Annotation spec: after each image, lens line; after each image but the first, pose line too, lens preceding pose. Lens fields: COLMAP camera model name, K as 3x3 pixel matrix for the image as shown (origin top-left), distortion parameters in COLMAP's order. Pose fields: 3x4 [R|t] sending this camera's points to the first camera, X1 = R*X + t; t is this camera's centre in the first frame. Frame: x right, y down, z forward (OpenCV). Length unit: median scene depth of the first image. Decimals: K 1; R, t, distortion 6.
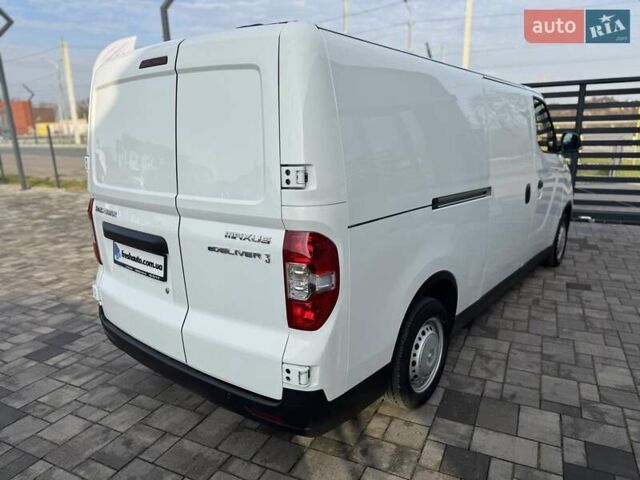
lens RADIAL K [[454.4, 0, 320.1], [0, 454.4, 242.3], [0, 0, 1]] dist [0.035668, -0.041732]
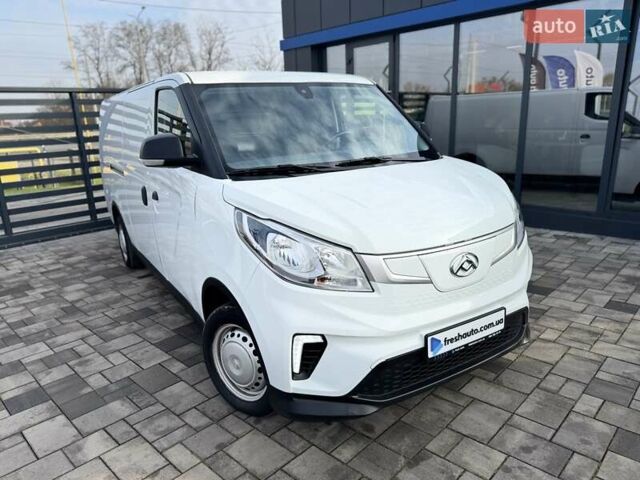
lens RADIAL K [[454.4, 0, 318.4], [0, 454.4, 241.3], [0, 0, 1]] dist [0.035668, -0.041732]
pose [[0.313261, -0.230221, 0.921339, -1.159037], [0.269898, 0.951748, 0.146052, -0.168673], [-0.910507, 0.202915, 0.360281, 0.880534]]
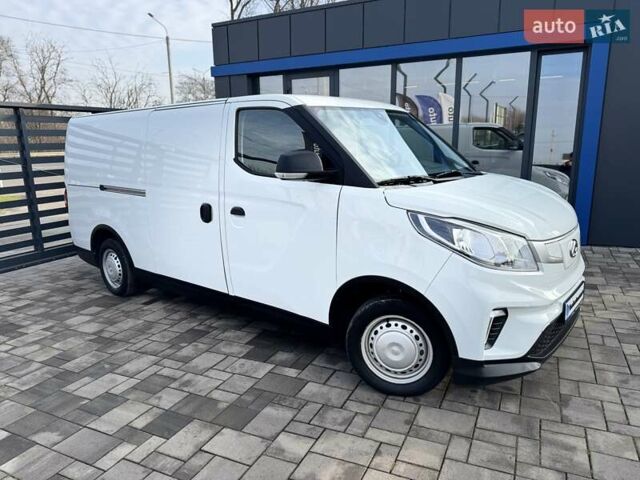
lens RADIAL K [[454.4, 0, 317.1], [0, 454.4, 239.6], [0, 0, 1]] dist [0.035668, -0.041732]
pose [[-0.004049, -0.178453, 0.983940, -1.392223], [0.273770, 0.946158, 0.172727, -0.309826], [-0.961787, 0.270073, 0.045024, 1.473910]]
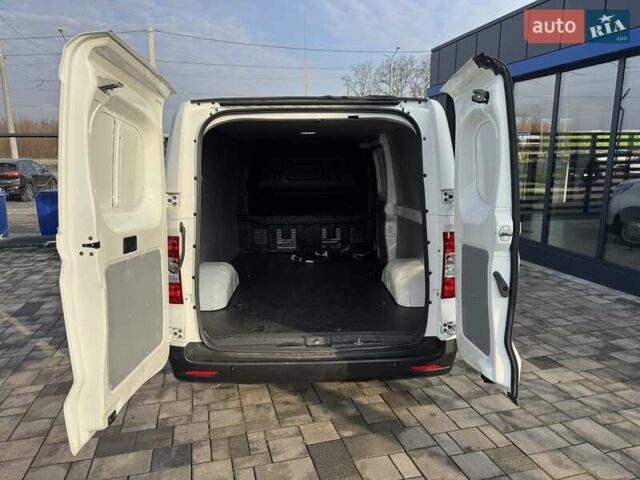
lens RADIAL K [[454.4, 0, 322.6], [0, 454.4, 240.5], [0, 0, 1]] dist [0.035668, -0.041732]
pose [[0.750096, -0.103763, 0.653138, -1.042409], [0.154463, 0.987787, -0.020464, 0.020123], [-0.643037, 0.116236, 0.756962, -0.094793]]
